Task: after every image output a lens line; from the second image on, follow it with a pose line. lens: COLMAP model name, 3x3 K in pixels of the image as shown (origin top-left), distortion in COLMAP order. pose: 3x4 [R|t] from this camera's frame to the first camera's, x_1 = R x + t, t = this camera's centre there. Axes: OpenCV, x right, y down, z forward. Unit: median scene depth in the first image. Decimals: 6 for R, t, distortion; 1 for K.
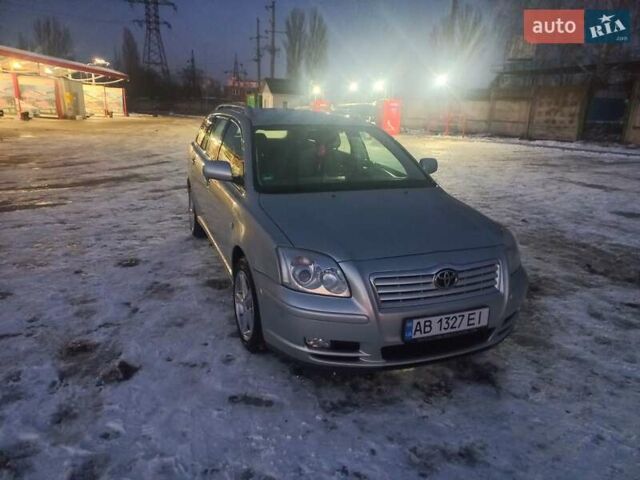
lens RADIAL K [[444.2, 0, 319.8], [0, 444.2, 240.2], [0, 0, 1]] dist [0.053640, -0.018257]
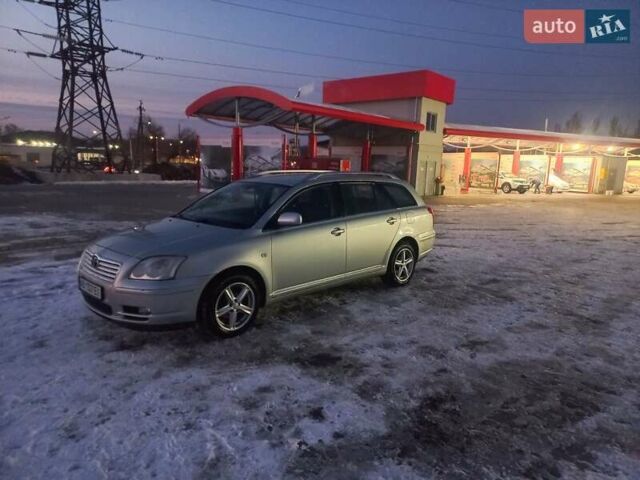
lens RADIAL K [[444.2, 0, 319.2], [0, 444.2, 240.7], [0, 0, 1]] dist [0.053640, -0.018257]
pose [[0.429093, 0.145791, -0.891417, 1.527823], [-0.286466, 0.957906, 0.018771, -0.183683], [0.856631, 0.247306, 0.452795, 0.661219]]
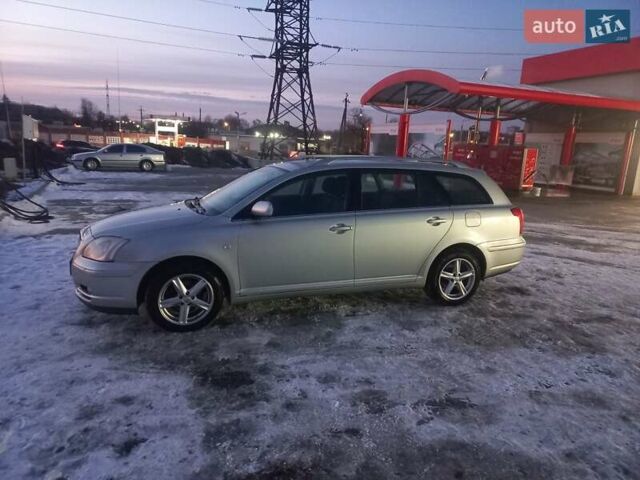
lens RADIAL K [[444.2, 0, 321.7], [0, 444.2, 241.8], [0, 0, 1]] dist [0.053640, -0.018257]
pose [[0.003498, 0.189344, -0.981904, 1.439562], [-0.335320, 0.925283, 0.177231, -0.370597], [0.942098, 0.328632, 0.066727, 1.265884]]
